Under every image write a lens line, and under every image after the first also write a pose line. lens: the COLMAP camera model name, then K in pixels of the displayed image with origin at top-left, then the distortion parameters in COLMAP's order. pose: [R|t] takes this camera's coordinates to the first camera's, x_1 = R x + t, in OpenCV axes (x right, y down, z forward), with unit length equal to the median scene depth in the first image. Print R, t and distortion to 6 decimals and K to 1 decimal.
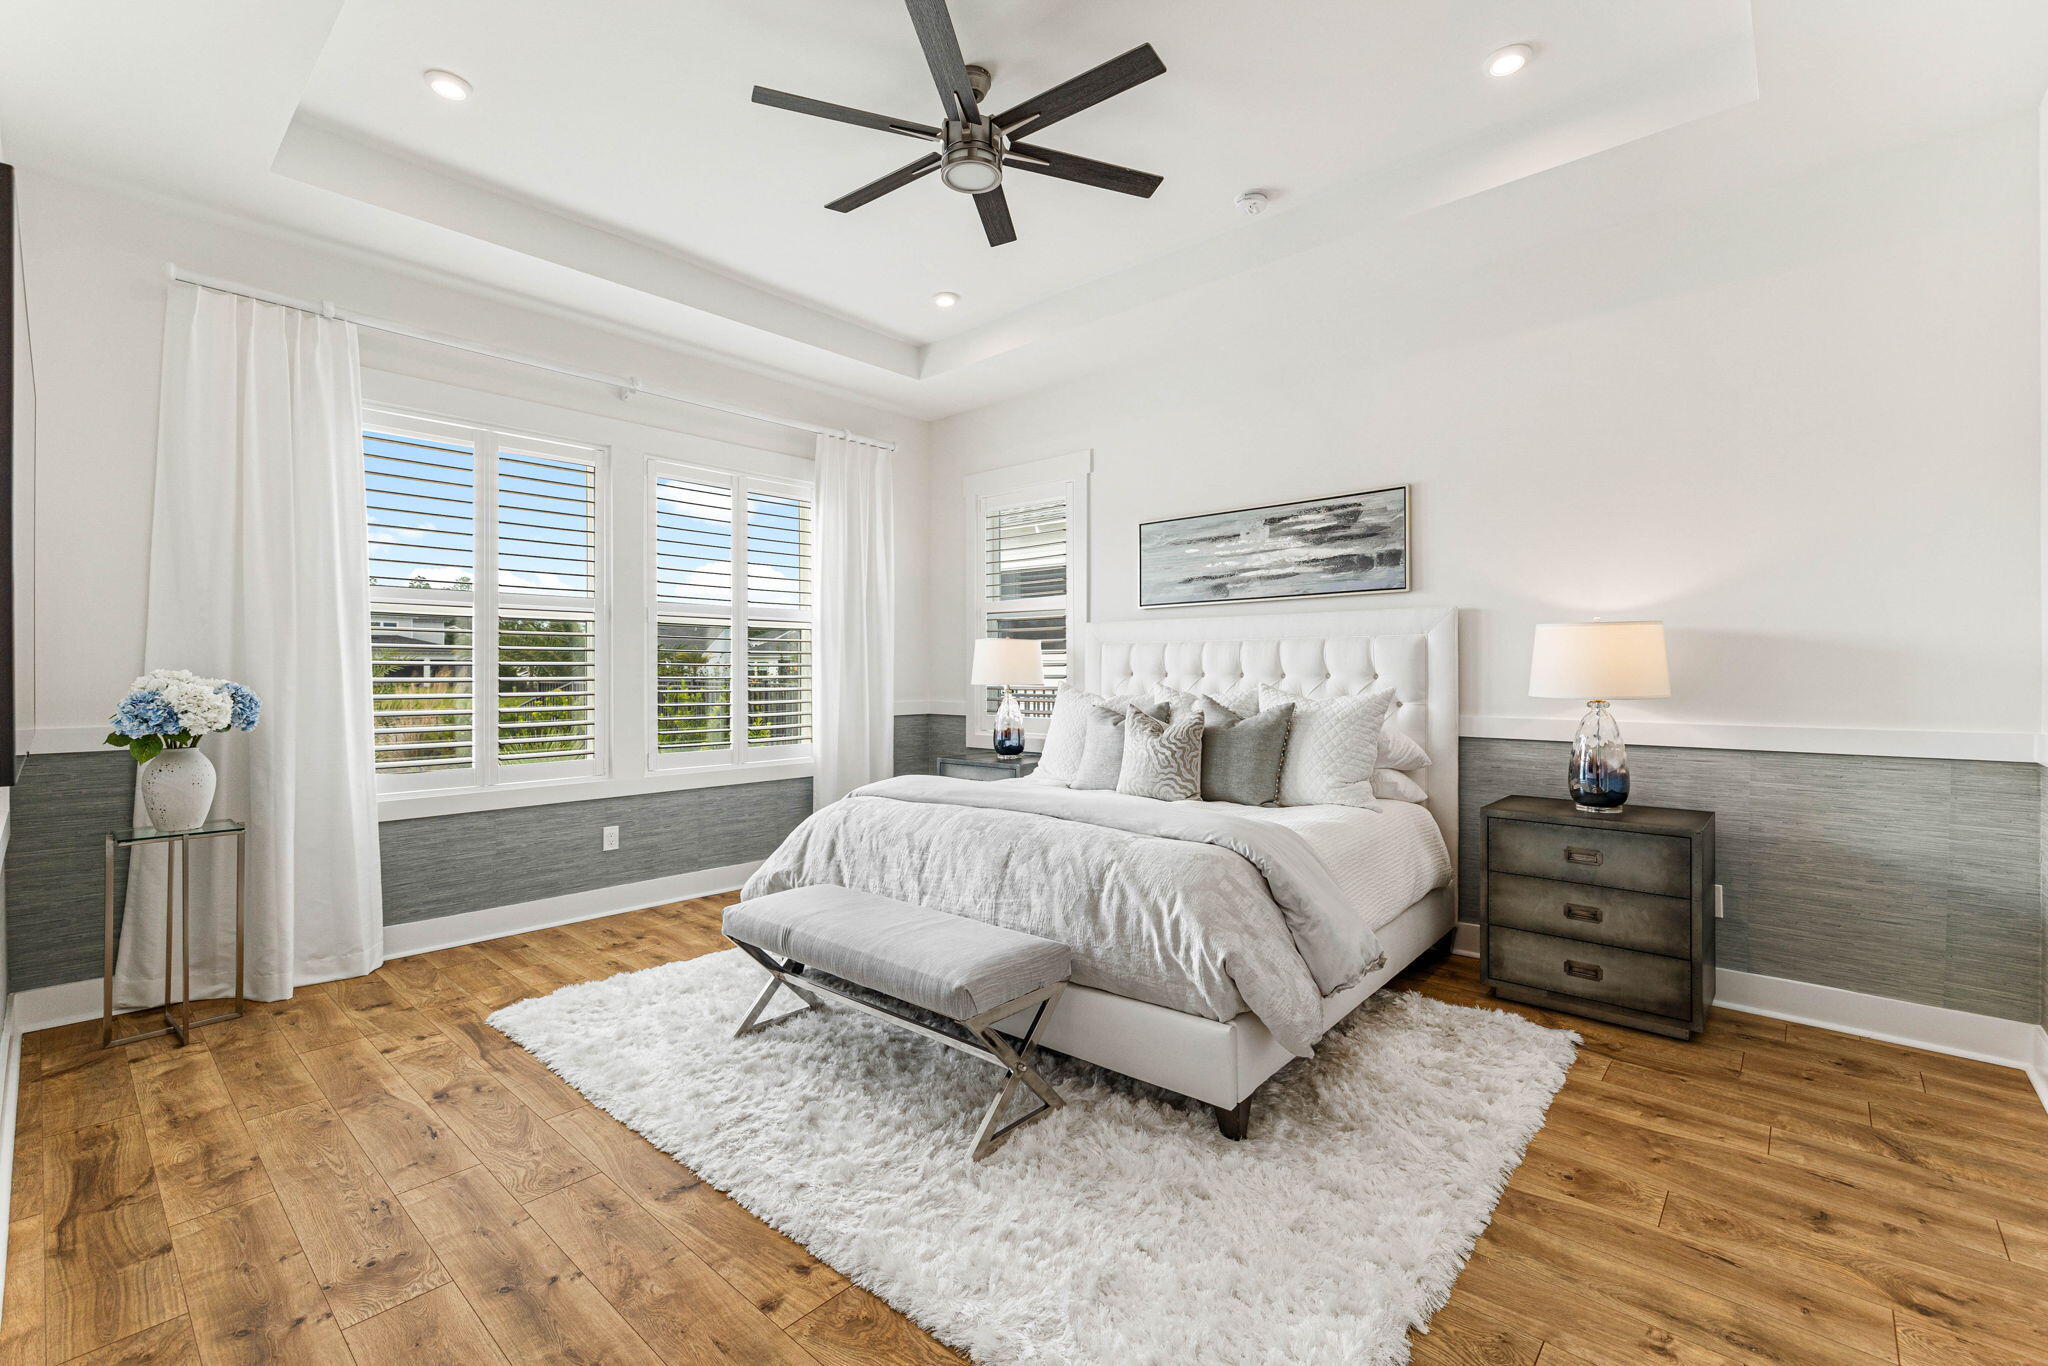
lens RADIAL K [[905.2, 0, 896.1], [0, 905.2, 668.3], [0, 0, 1]] dist [-0.000234, -0.000060]
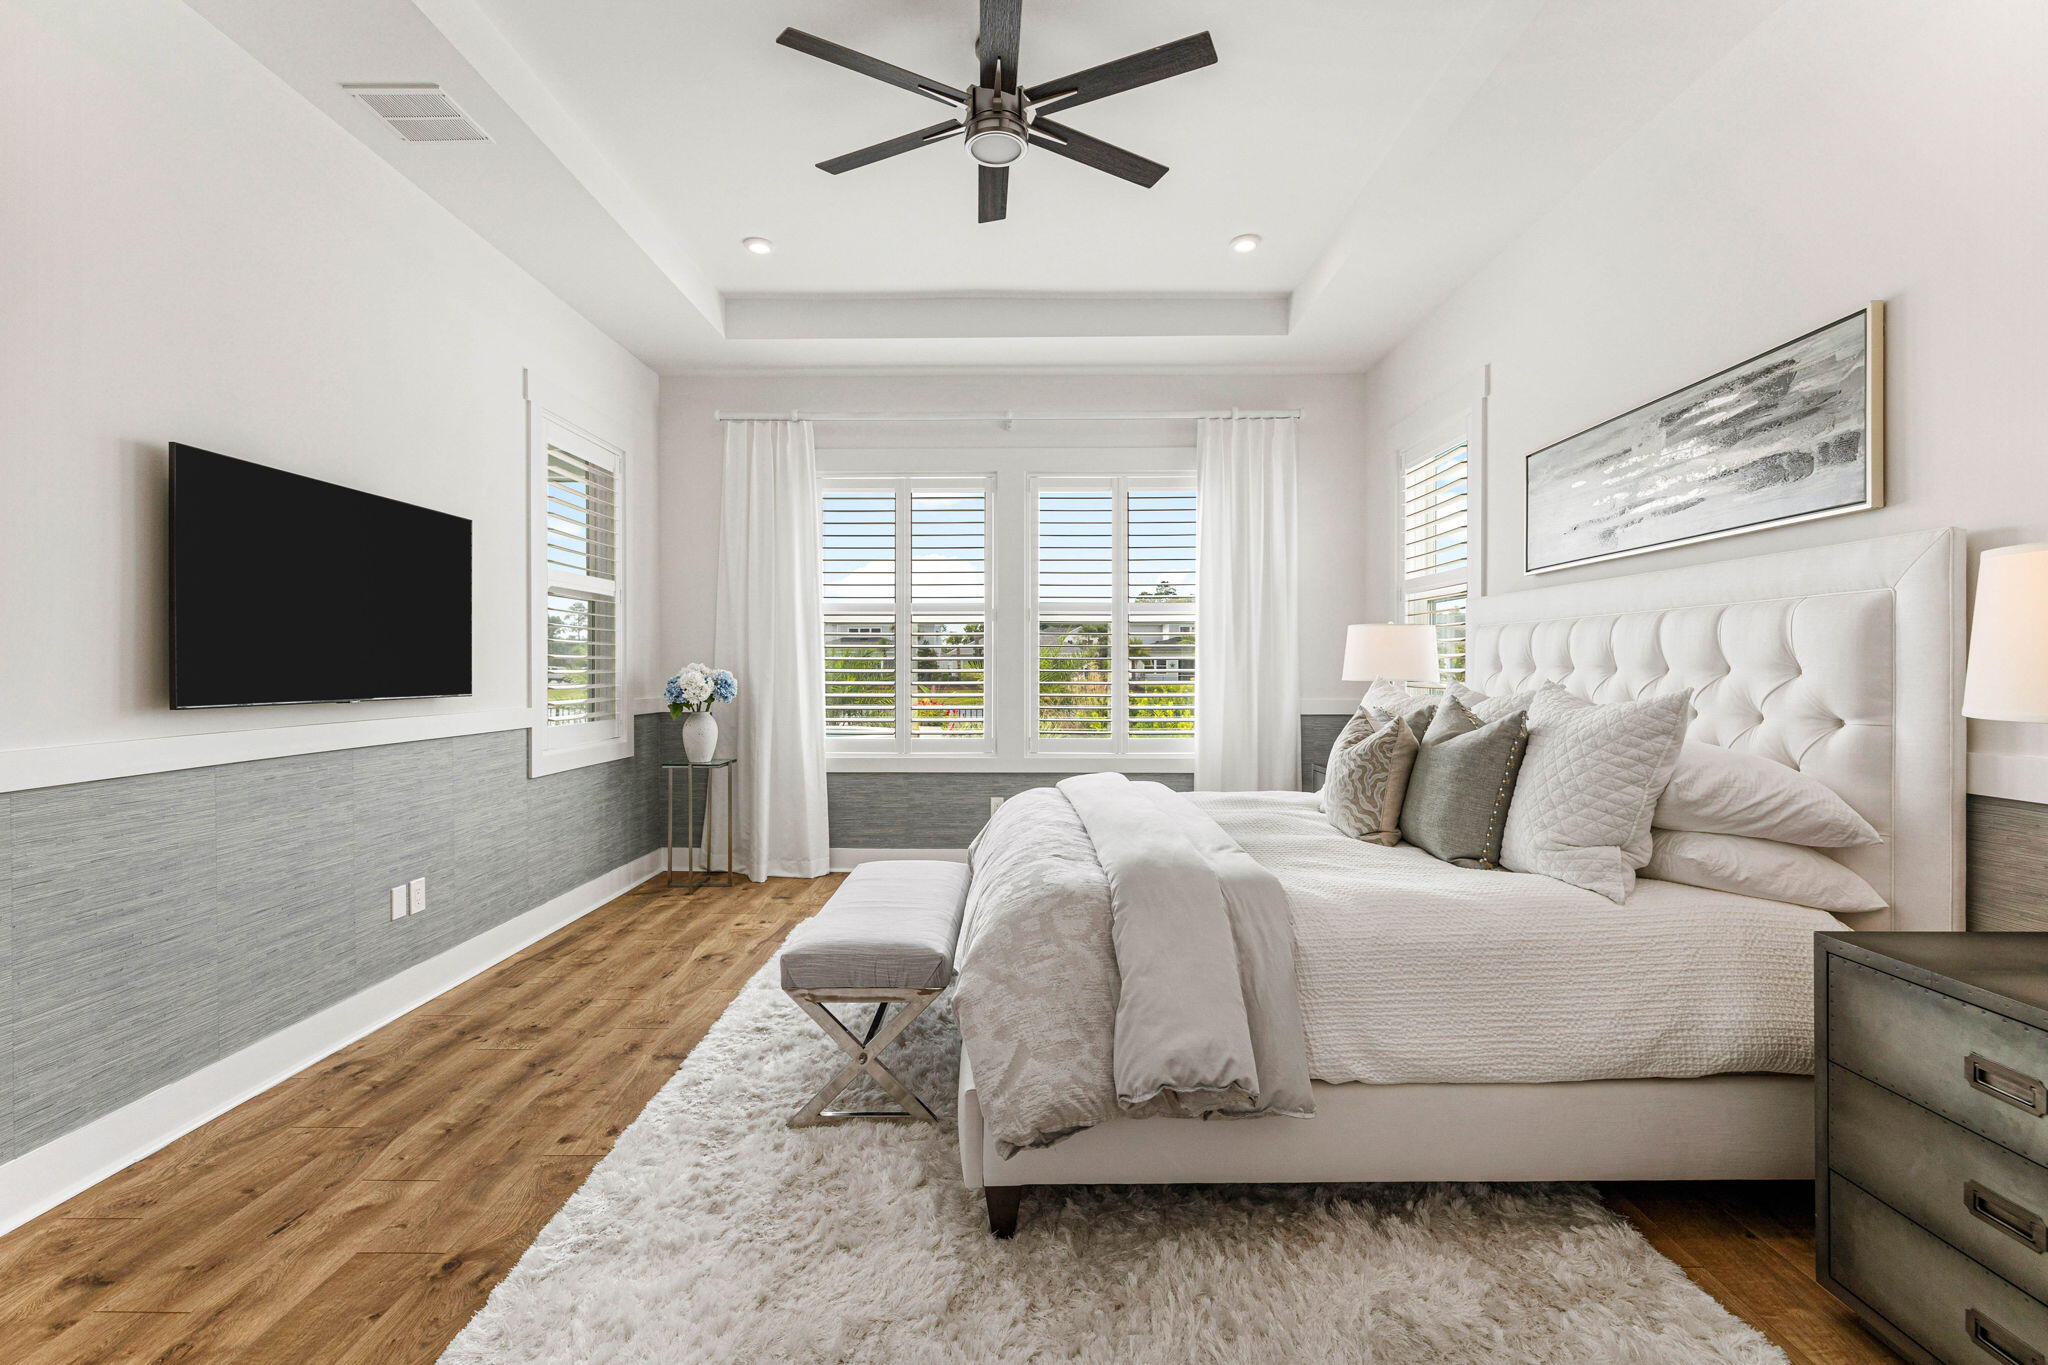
lens RADIAL K [[860.1, 0, 1015.7], [0, 860.1, 668.5], [0, 0, 1]] dist [0.001703, 0.000113]
pose [[0.682692, 0.001425, -0.730705, 0.608235], [0.002361, 0.999989, 0.004156, 0.004613], [0.730702, -0.004562, 0.682681, 0.307236]]
